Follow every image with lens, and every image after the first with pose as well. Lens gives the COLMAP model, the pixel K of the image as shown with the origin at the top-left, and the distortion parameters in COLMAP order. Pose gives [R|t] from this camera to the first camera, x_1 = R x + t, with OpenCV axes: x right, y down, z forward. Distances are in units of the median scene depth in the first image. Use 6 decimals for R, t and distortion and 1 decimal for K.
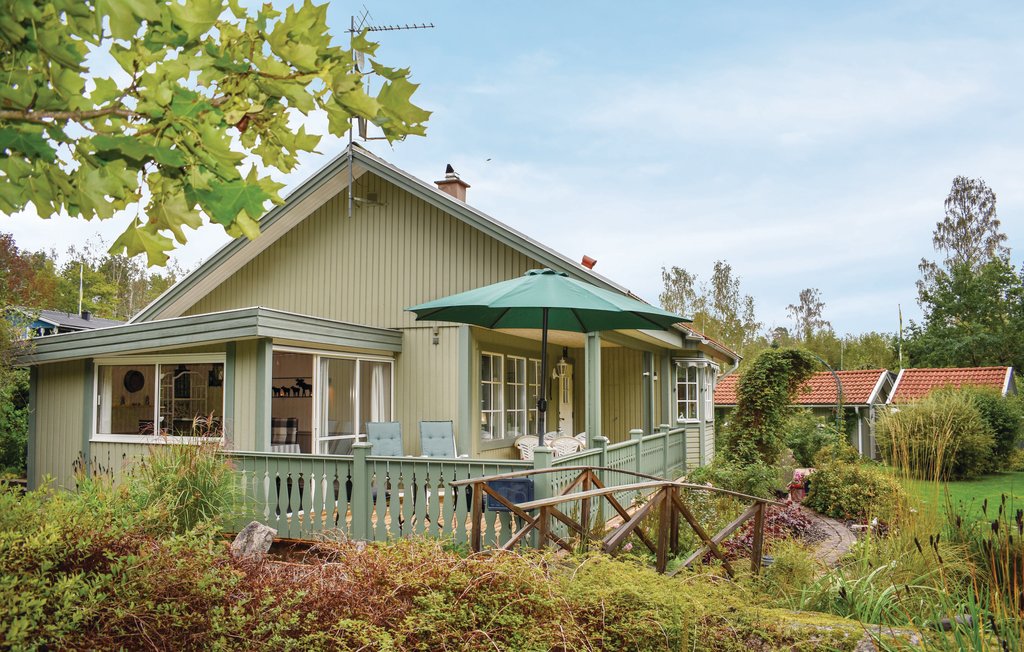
lens RADIAL K [[820.8, 0, 514.3], [0, 820.8, 329.2], [0, 0, 1]] dist [-0.079366, 0.002467]
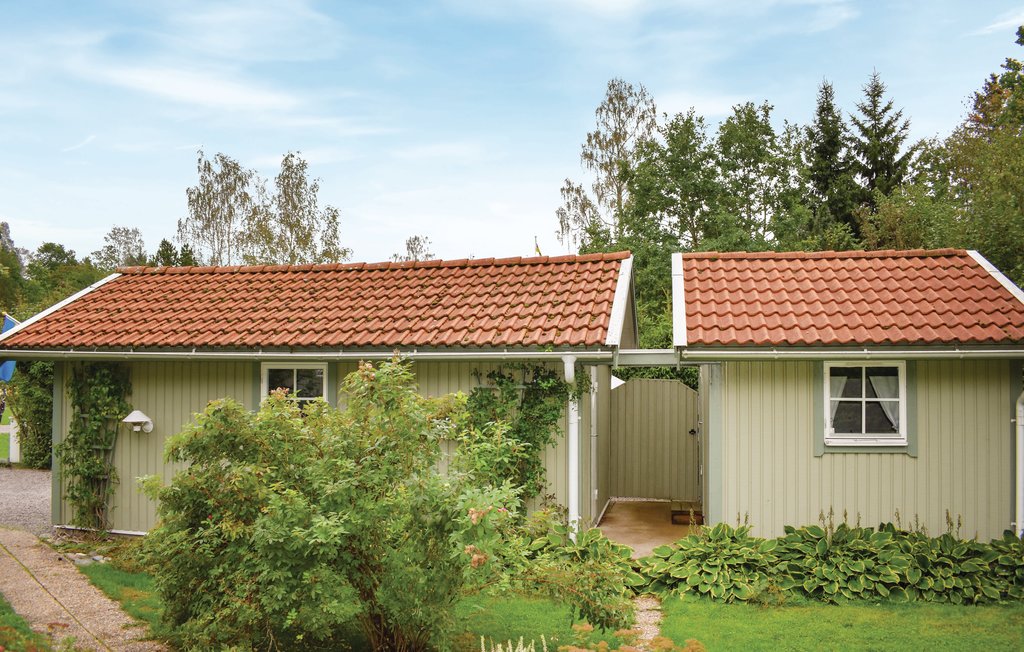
lens RADIAL K [[820.8, 0, 511.6], [0, 820.8, 328.5], [0, 0, 1]] dist [-0.079366, 0.002467]
pose [[0.892737, 0.031845, 0.449451, 0.122809], [-0.047504, 0.998592, 0.023603, 0.035498], [-0.448066, -0.042422, 0.892993, 0.334032]]
